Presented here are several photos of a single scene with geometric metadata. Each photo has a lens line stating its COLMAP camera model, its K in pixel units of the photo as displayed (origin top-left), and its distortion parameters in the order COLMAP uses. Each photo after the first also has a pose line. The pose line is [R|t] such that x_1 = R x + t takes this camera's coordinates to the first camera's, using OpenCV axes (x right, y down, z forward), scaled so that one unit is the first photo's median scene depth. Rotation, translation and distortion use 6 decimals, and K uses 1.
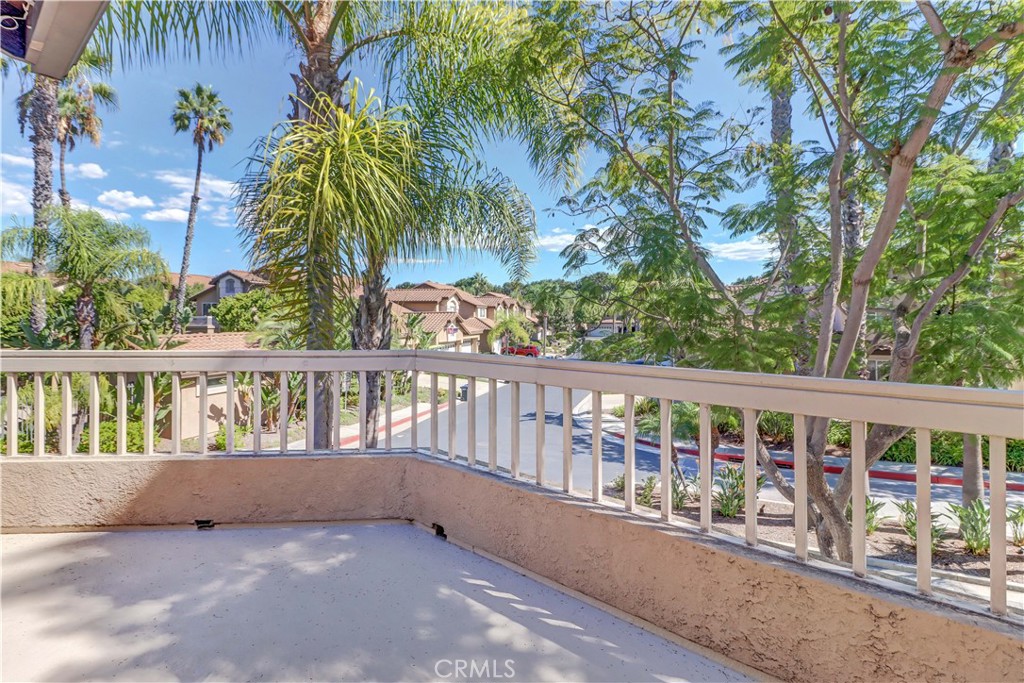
lens RADIAL K [[487.8, 0, 540.4], [0, 487.8, 315.0], [0, 0, 1]] dist [0.027066, -0.015666]
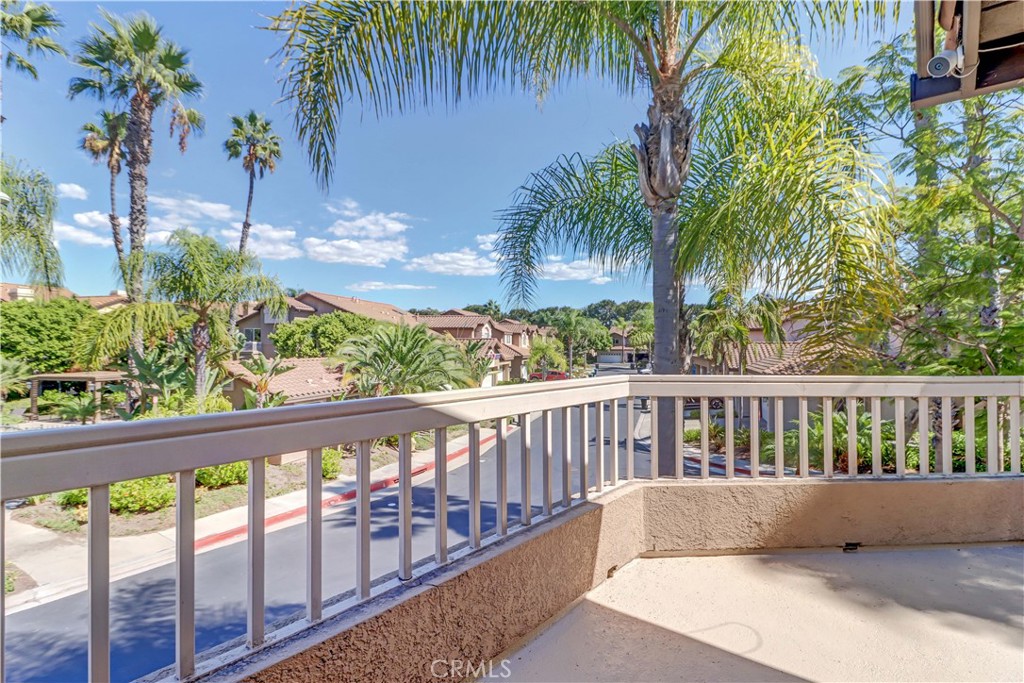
lens RADIAL K [[476.5, 0, 543.7], [0, 476.5, 340.6], [0, 0, 1]] dist [0.022800, -0.015319]
pose [[0.999606, 0.004330, 0.027732, -0.183300], [-0.004259, 0.999988, -0.002611, 0.000626], [-0.027743, 0.002492, 0.999612, 0.003566]]
